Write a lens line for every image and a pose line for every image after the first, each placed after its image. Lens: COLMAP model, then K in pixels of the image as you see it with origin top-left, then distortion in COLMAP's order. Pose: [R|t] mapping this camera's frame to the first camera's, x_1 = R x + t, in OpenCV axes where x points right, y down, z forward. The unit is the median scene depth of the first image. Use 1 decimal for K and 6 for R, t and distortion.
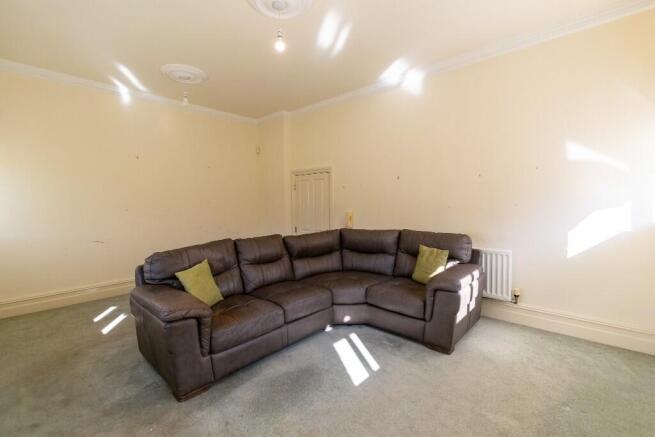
lens RADIAL K [[279.5, 0, 327.5], [0, 279.5, 218.5], [0, 0, 1]] dist [0.000238, 0.000004]
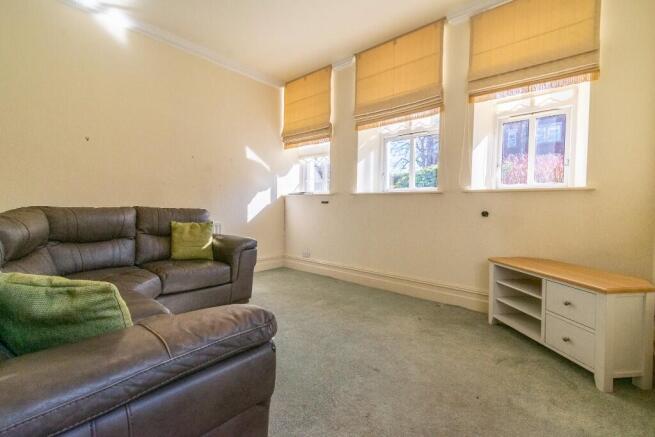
lens RADIAL K [[290.7, 0, 327.5], [0, 290.7, 218.5], [0, 0, 1]] dist [0.000867, 0.000129]
pose [[-0.013058, -0.033051, 0.999368, -0.618646], [0.031722, 0.998937, 0.033451, 0.067693], [-0.999411, 0.032138, -0.011996, 0.487428]]
